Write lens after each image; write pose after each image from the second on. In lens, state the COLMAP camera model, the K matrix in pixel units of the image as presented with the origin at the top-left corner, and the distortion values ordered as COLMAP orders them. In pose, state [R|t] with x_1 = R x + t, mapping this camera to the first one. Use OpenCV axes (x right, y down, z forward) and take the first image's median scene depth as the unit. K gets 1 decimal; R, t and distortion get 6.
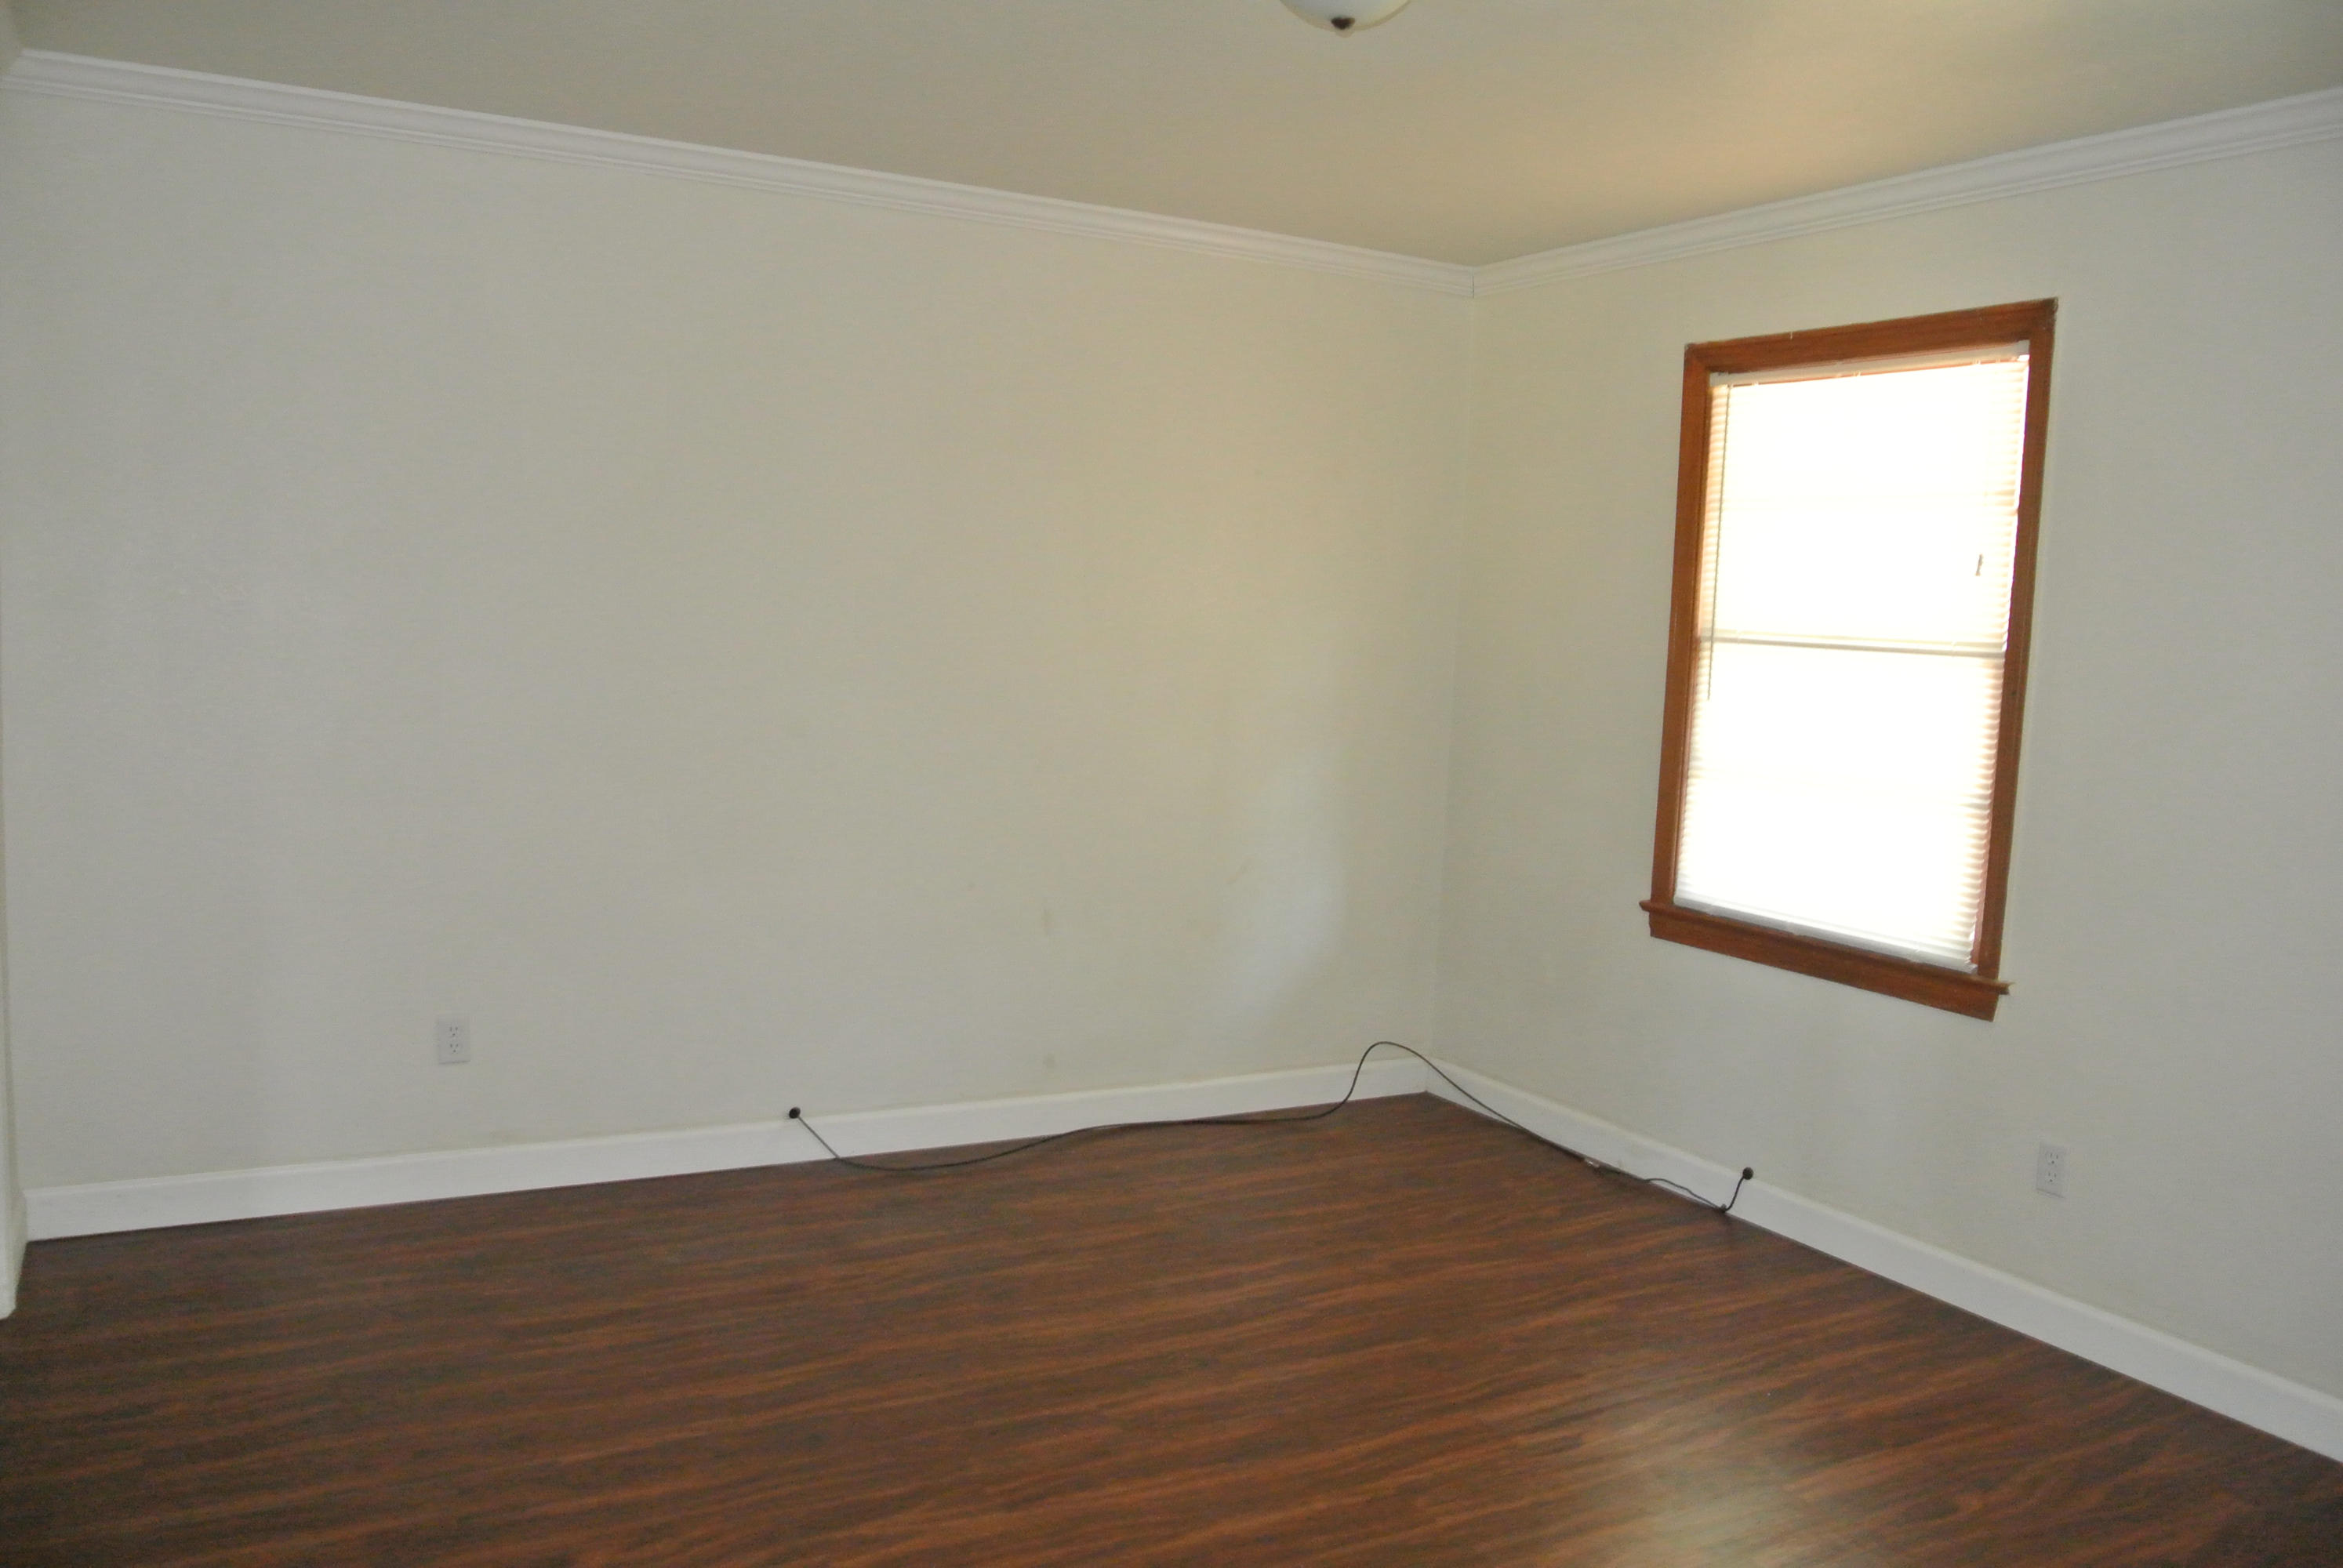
lens RADIAL K [[1881.7, 0, 1171.5], [0, 1881.7, 784.0], [0, 0, 1]] dist [0.000353, 0.000271]
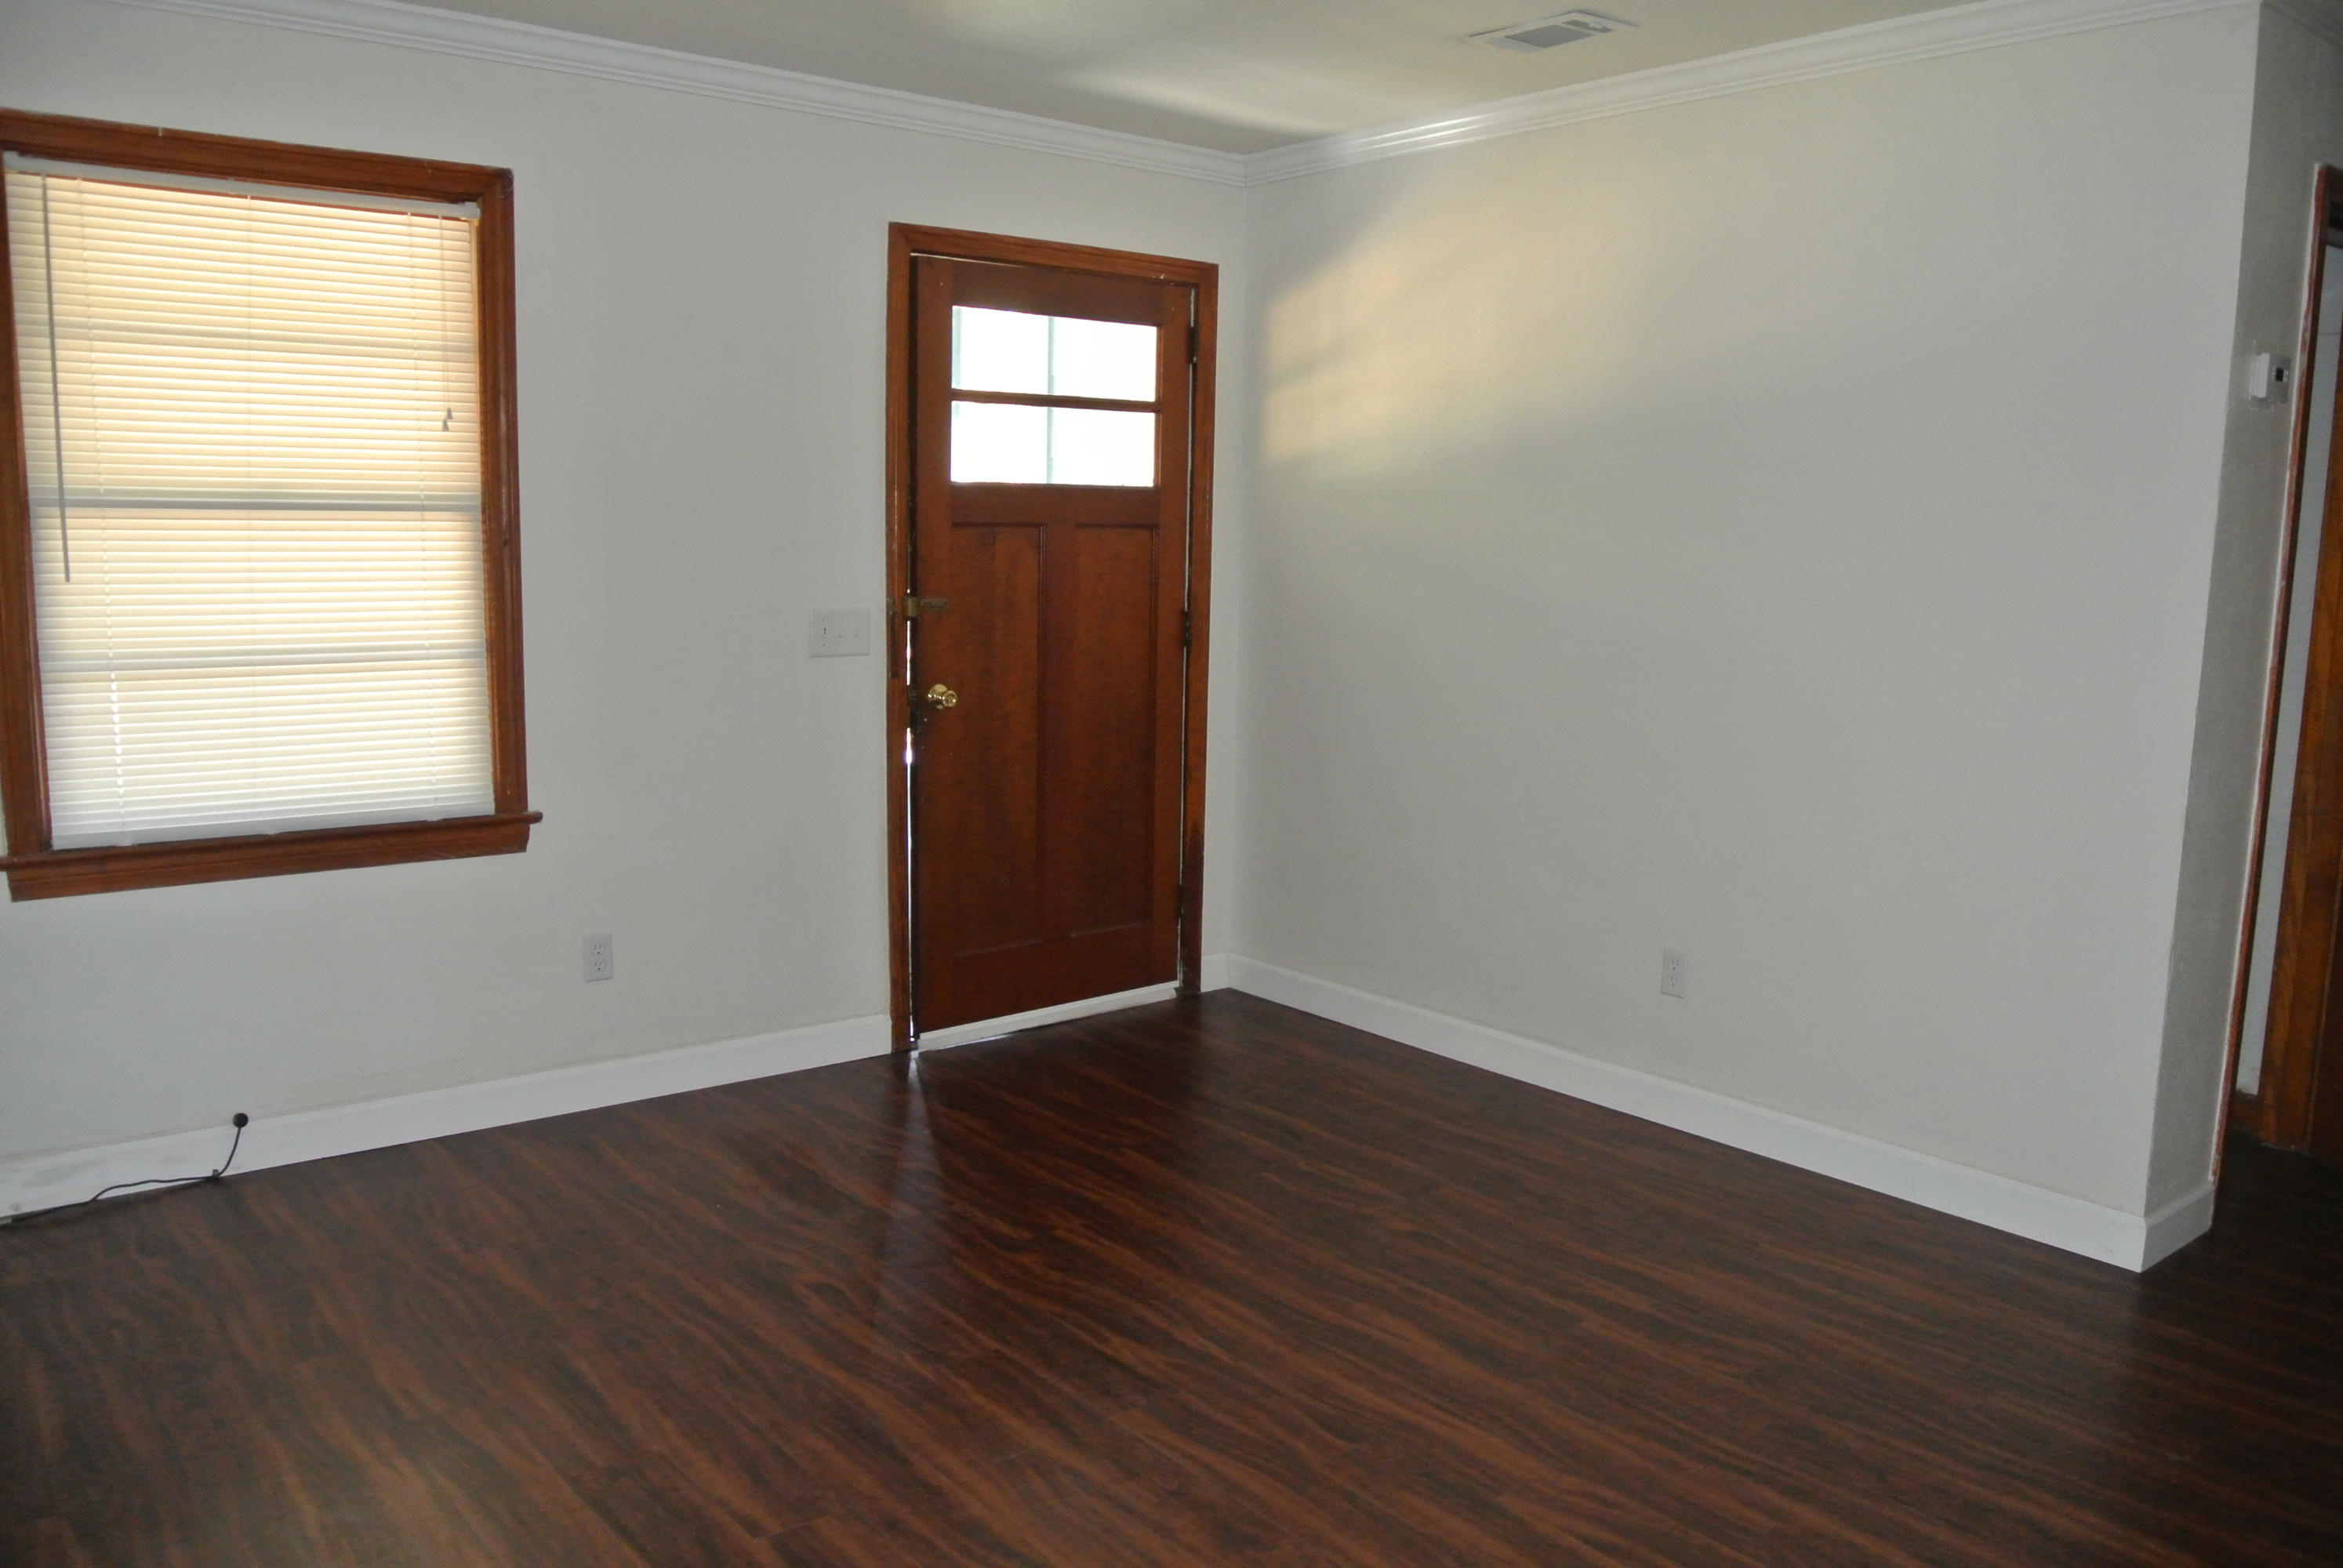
lens RADIAL K [[1830.3, 0, 1171.5], [0, 1830.3, 784.0], [0, 0, 1]] dist [-0.046959, 0.000680]
pose [[-0.161663, -0.182472, 0.969829, -0.620751], [0.079349, 0.977171, 0.197080, -0.085365], [-0.983651, 0.108815, -0.143494, 0.776953]]
